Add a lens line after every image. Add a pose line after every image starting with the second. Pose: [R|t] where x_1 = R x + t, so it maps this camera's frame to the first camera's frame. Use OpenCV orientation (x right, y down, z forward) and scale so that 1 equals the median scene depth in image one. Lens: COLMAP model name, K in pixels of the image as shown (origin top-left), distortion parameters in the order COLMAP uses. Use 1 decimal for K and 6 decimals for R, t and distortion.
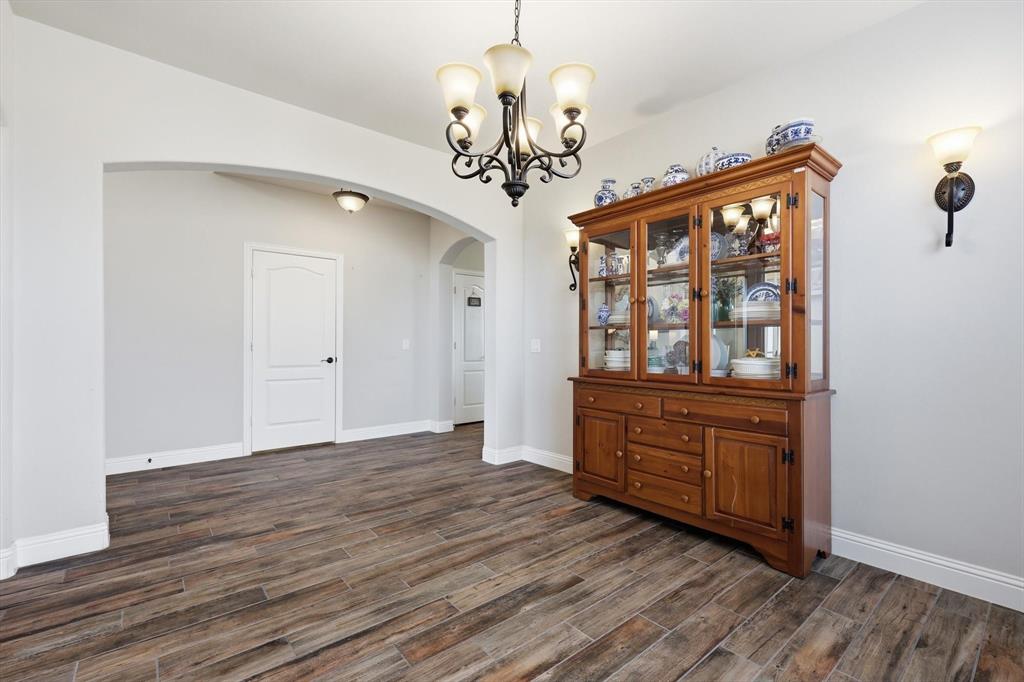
lens RADIAL K [[453.3, 0, 511.8], [0, 453.3, 341.8], [0, 0, 1]] dist [0.002070, 0.000990]
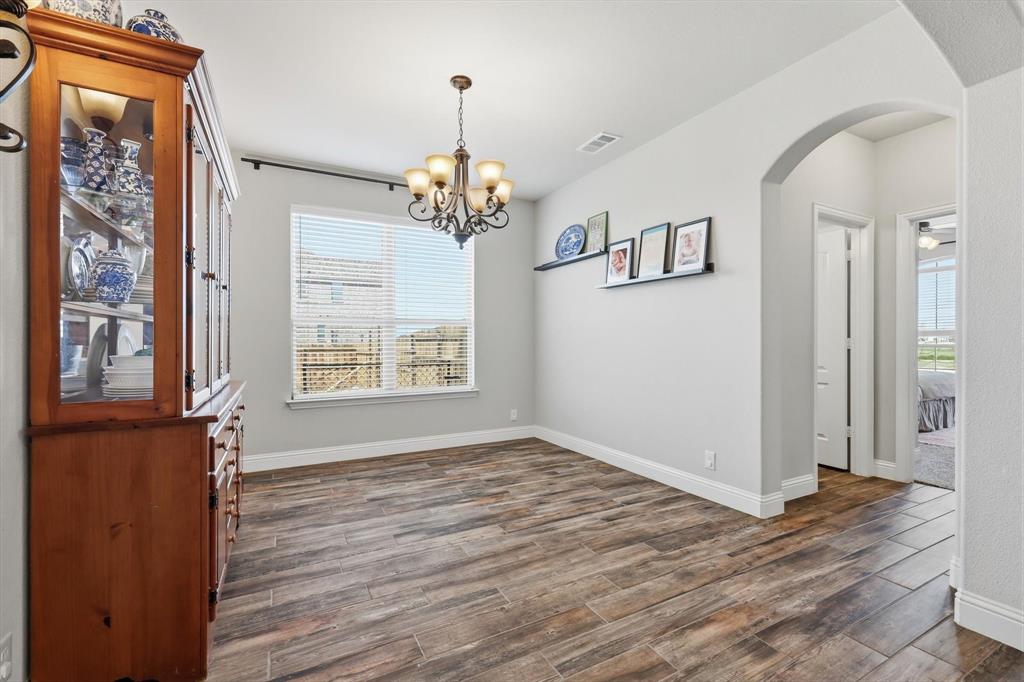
lens RADIAL K [[453.3, 0, 512.1], [0, 453.3, 342.6], [0, 0, 1]] dist [0.002070, 0.000990]
pose [[-0.980057, 0.002377, 0.198703, -0.399596], [0.001878, 0.999995, -0.002702, 0.009755], [-0.198709, -0.002275, -0.980056, 2.146947]]
